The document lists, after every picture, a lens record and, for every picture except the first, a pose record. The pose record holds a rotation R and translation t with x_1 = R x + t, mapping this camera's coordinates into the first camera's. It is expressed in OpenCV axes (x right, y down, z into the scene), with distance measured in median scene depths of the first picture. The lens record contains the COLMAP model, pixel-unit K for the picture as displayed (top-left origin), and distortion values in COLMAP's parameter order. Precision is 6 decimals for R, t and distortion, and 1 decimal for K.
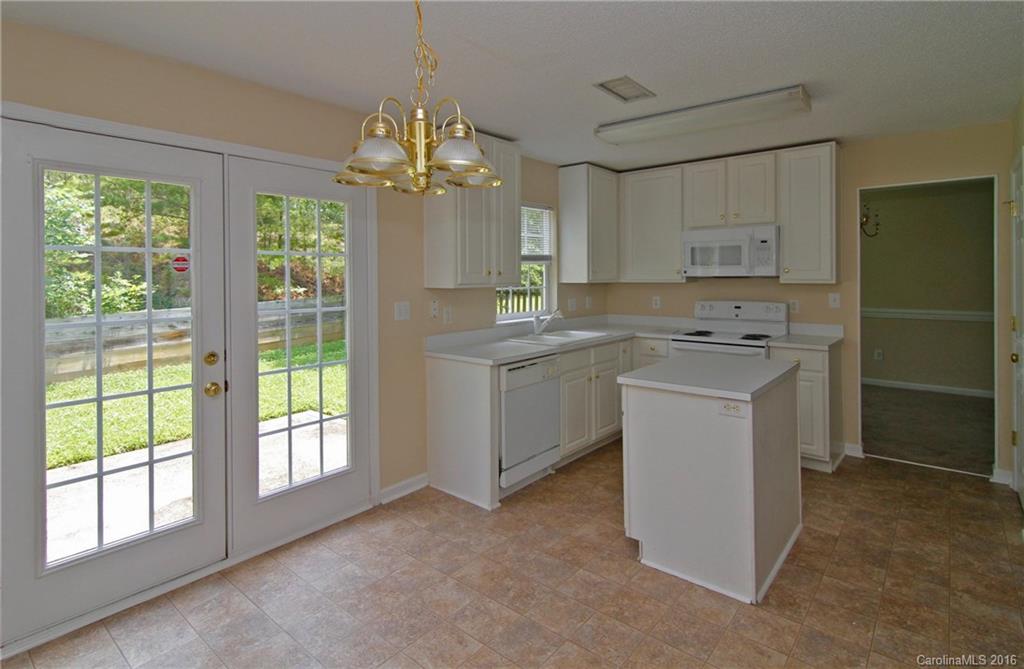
lens RADIAL K [[516.6, 0, 509.2], [0, 516.6, 277.4], [0, 0, 1]] dist [-0.001940, -0.006393]
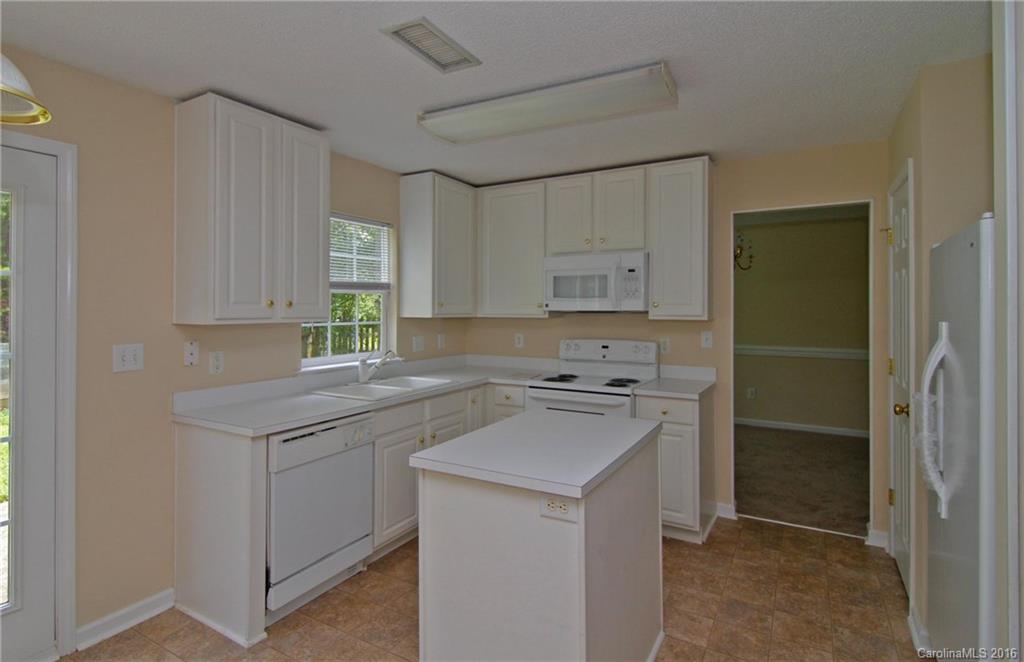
lens RADIAL K [[516.7, 0, 513.2], [0, 516.7, 306.8], [0, 0, 1]] dist [0.002040, -0.010948]
pose [[0.981552, 0.009094, 0.190979, 0.144873], [-0.007584, 0.999934, -0.008634, -0.000634], [-0.191045, 0.007026, 0.981556, 0.207677]]
